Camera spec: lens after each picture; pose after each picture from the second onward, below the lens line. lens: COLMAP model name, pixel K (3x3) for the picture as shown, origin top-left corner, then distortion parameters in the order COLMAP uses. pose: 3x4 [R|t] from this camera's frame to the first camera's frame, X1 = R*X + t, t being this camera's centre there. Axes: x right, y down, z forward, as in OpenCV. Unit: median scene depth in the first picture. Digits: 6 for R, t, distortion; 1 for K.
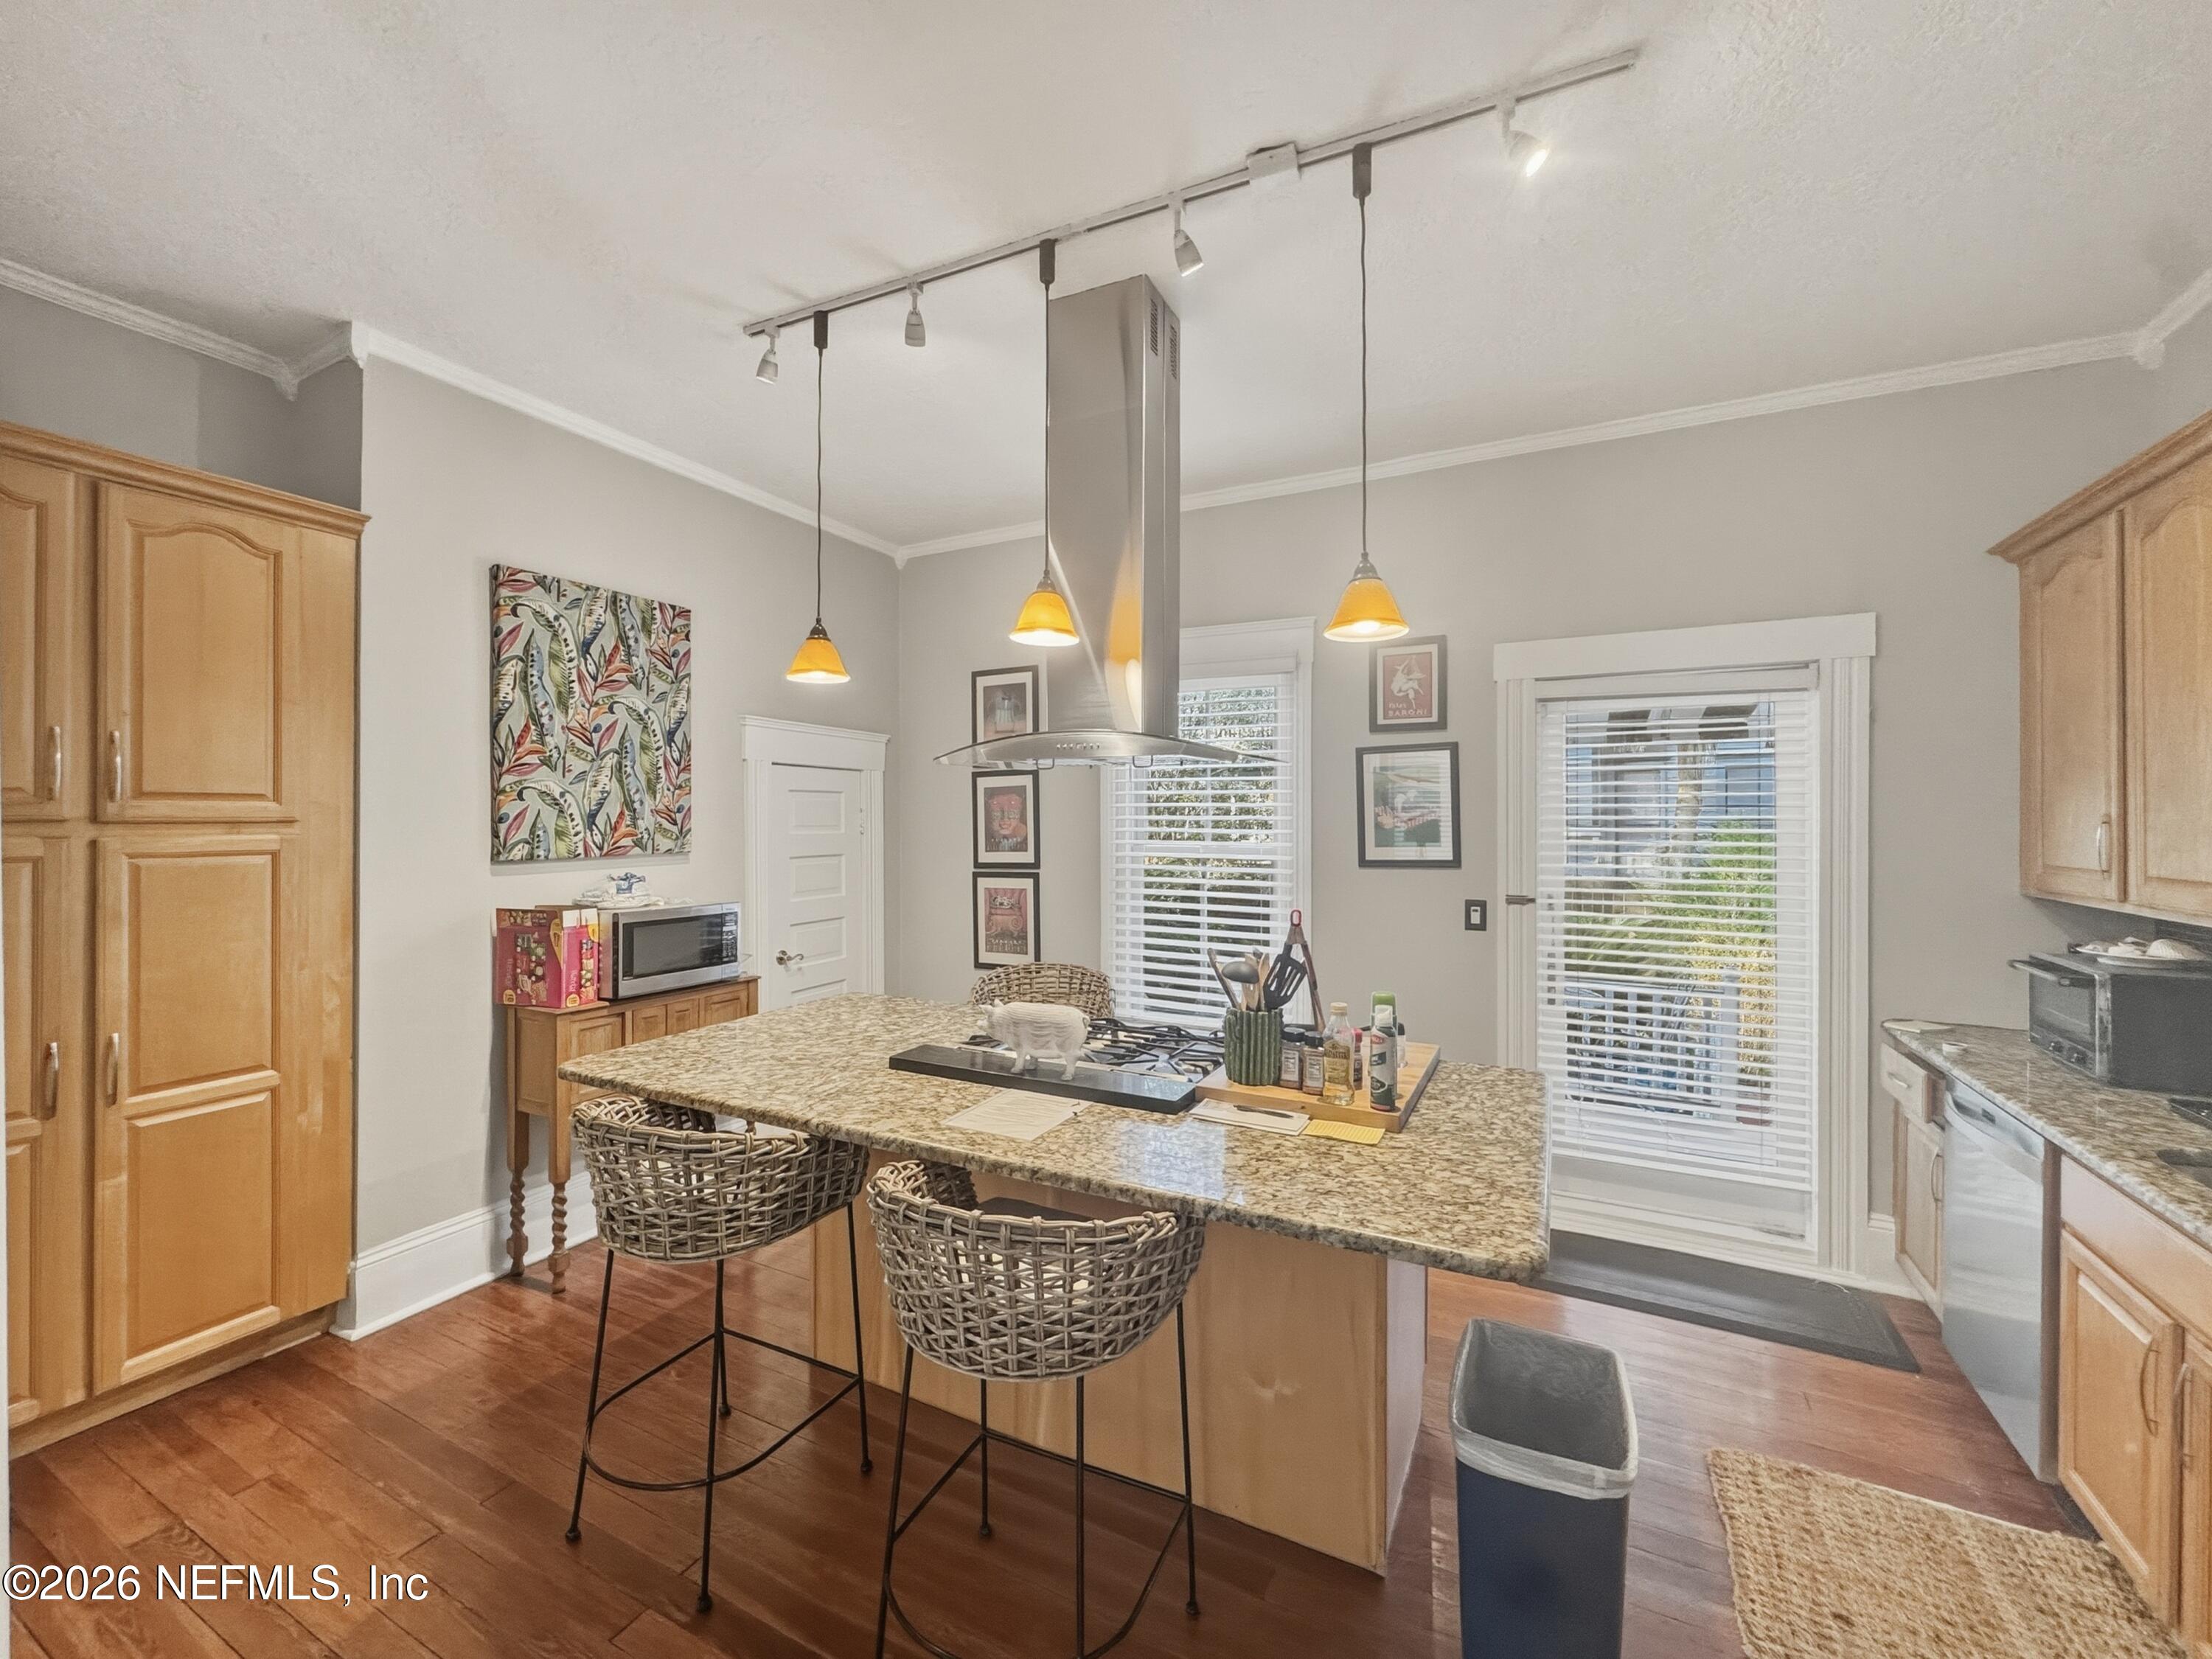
lens RADIAL K [[904.5, 0, 1100.1], [0, 904.5, 812.7], [0, 0, 1]] dist [-0.001608, -0.000244]
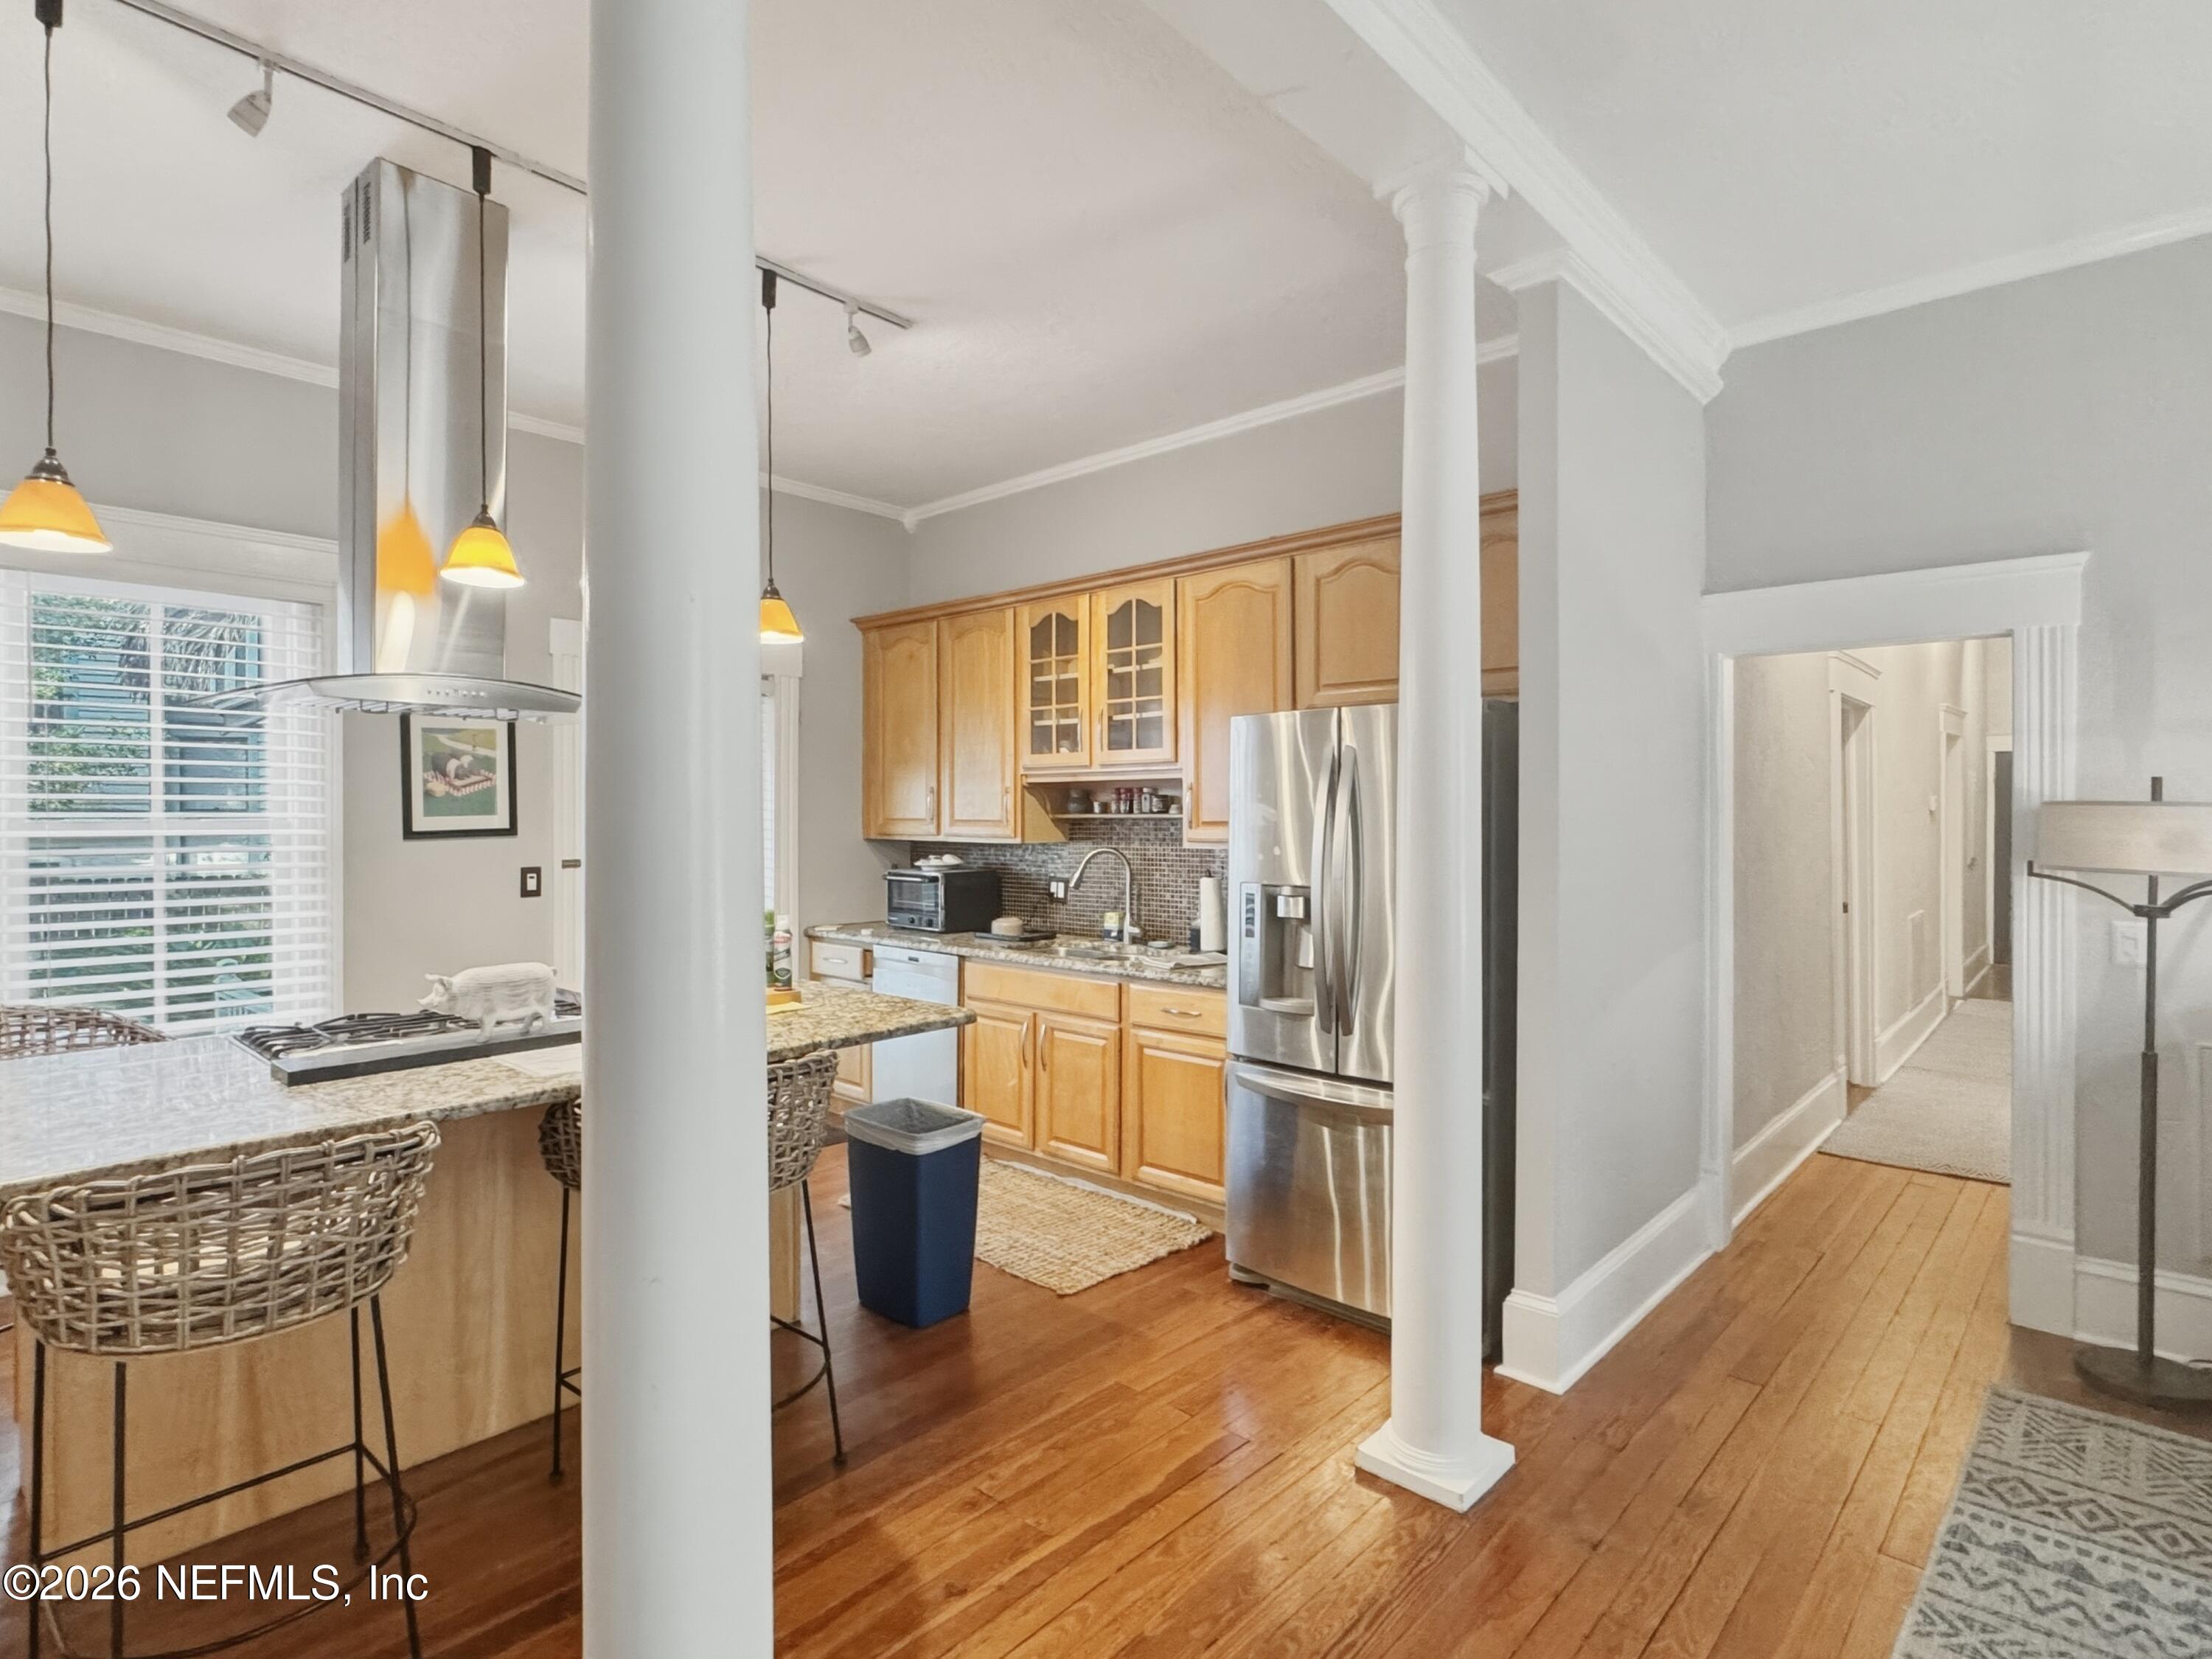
lens RADIAL K [[1144.7, 0, 1102.4], [0, 1144.7, 821.6], [0, 0, 1]] dist [-0.000925, 0.002847]
pose [[0.257686, -0.011025, 0.966166, -0.835647], [-0.006215, 0.999895, 0.013068, 0.031584], [-0.966209, -0.009372, 0.257590, 0.062323]]
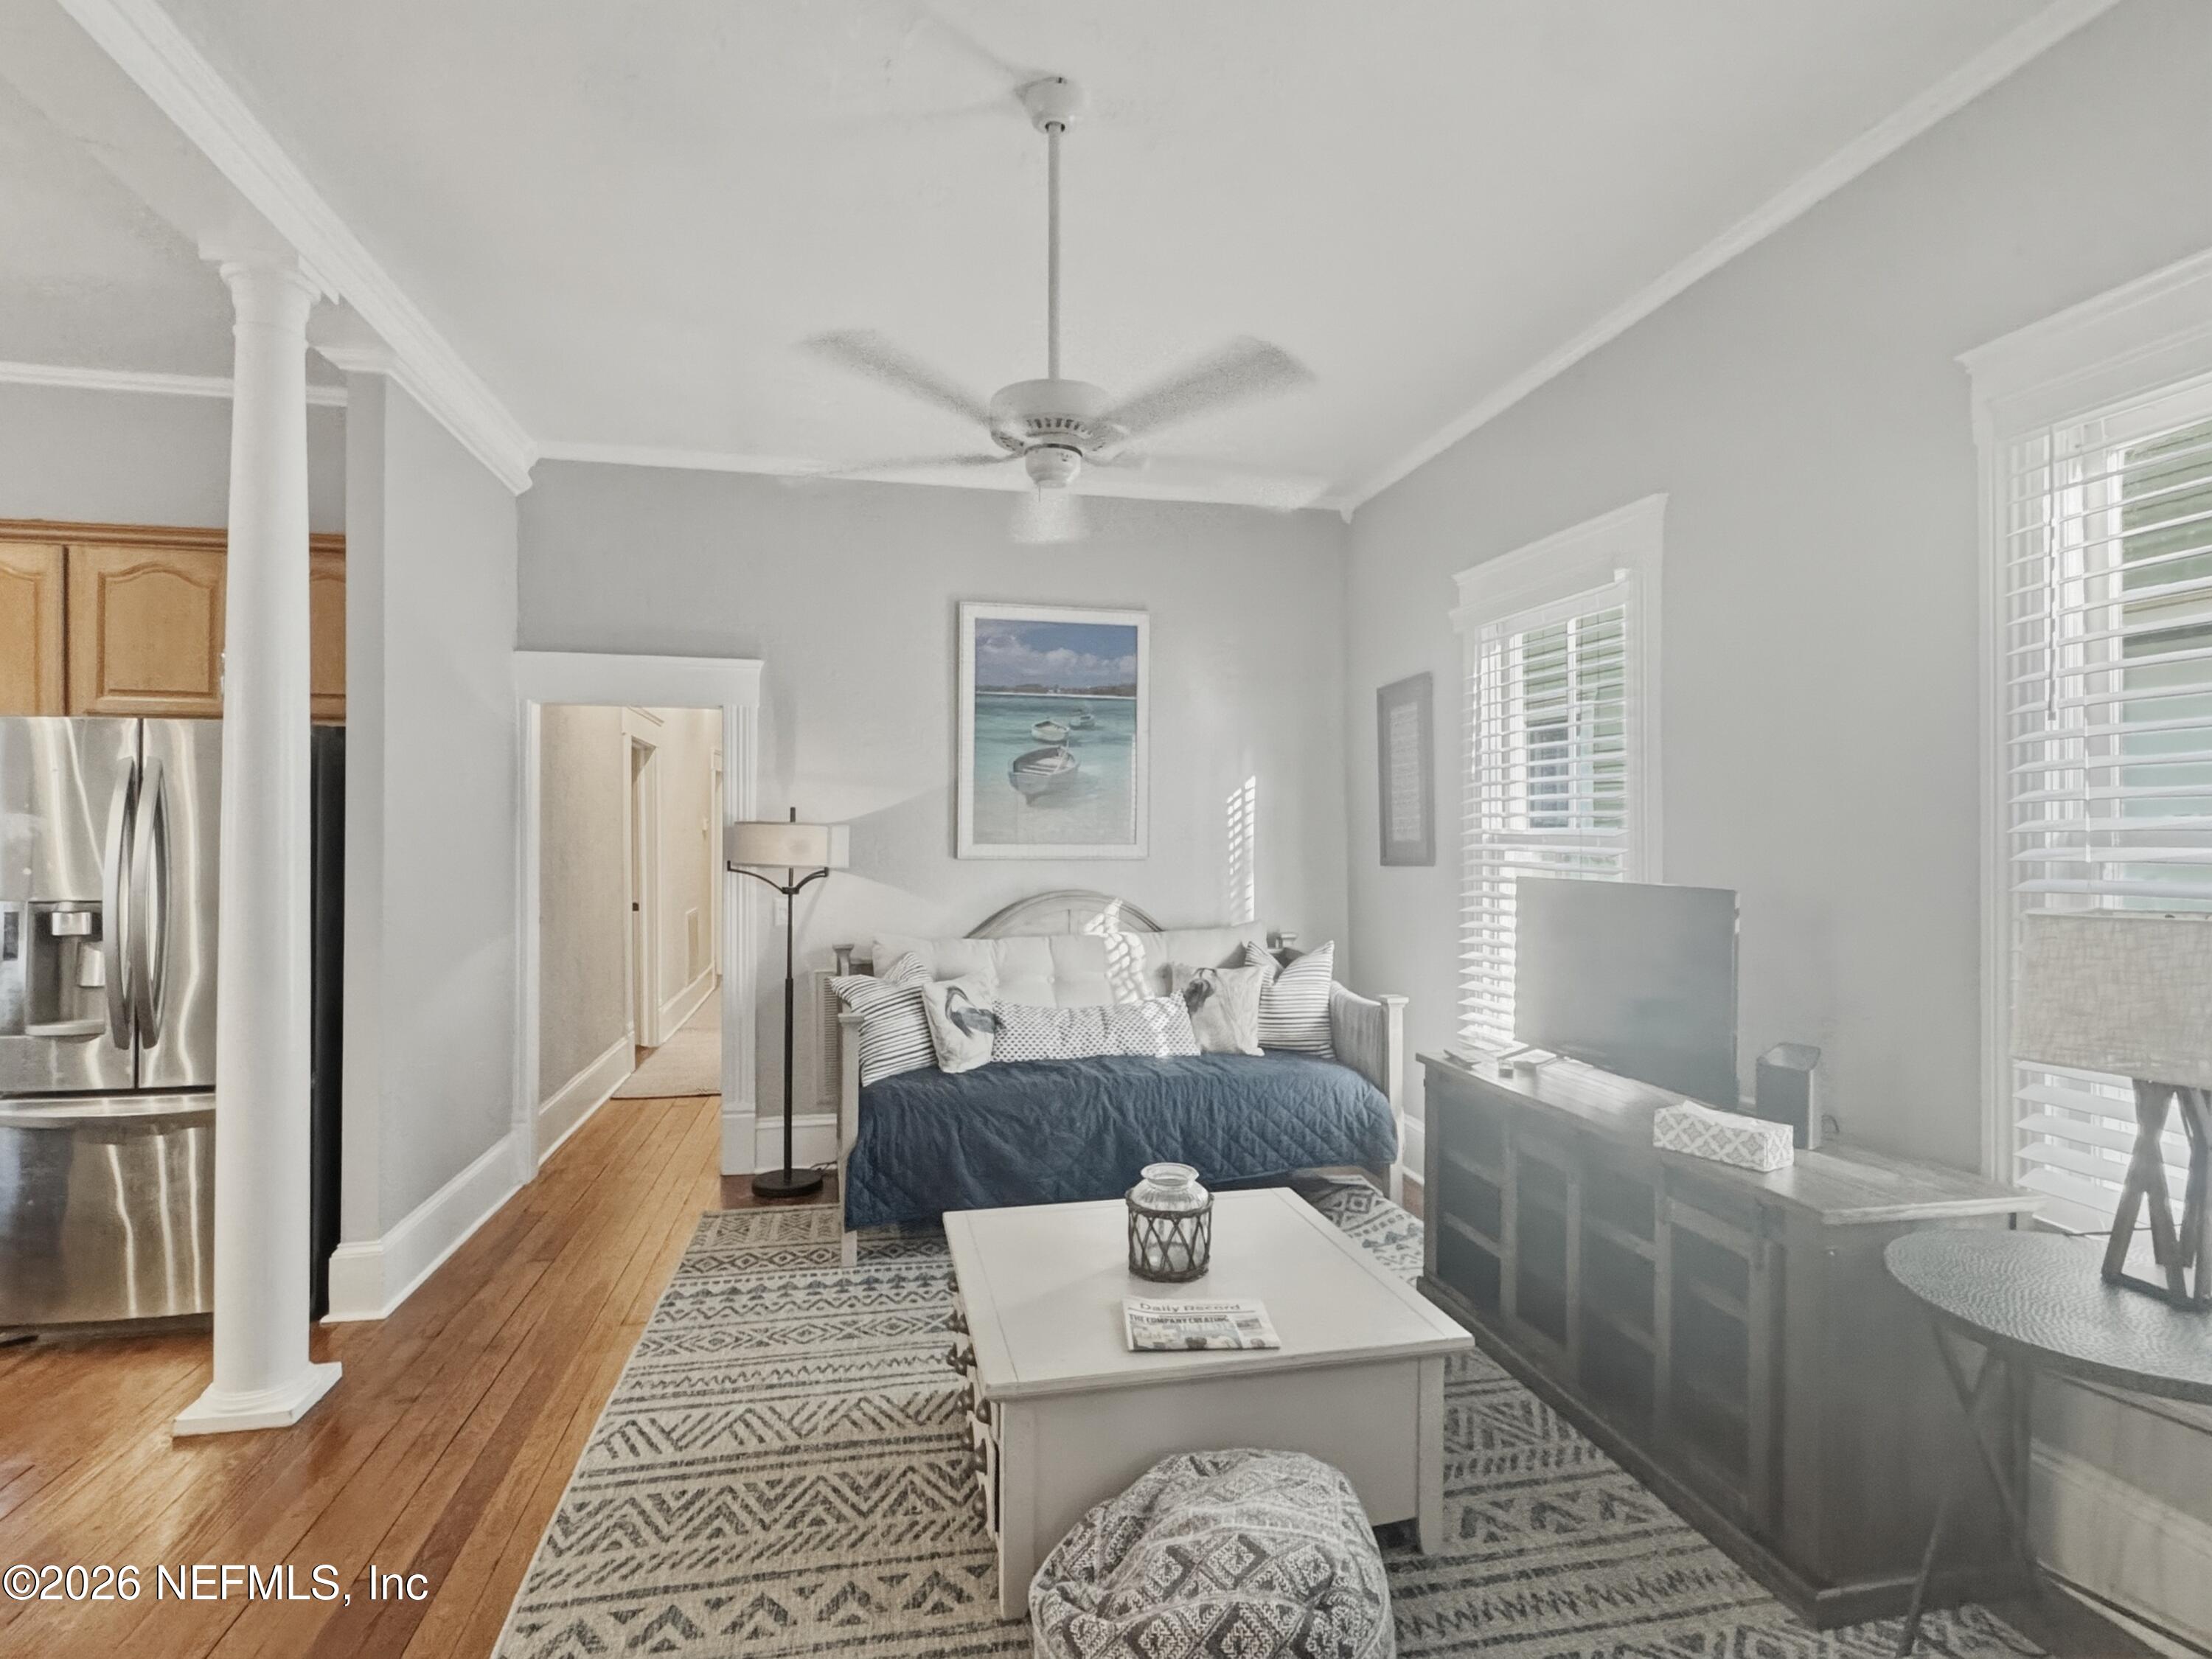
lens RADIAL K [[1113.8, 0, 1105.5], [0, 1113.8, 834.4], [0, 0, 1]] dist [-0.003607, 0.000005]
pose [[-0.638788, -0.003650, 0.769374, -1.168911], [-0.011839, 0.999917, -0.005086, 0.042322], [-0.769292, -0.012358, -0.638778, 0.100025]]
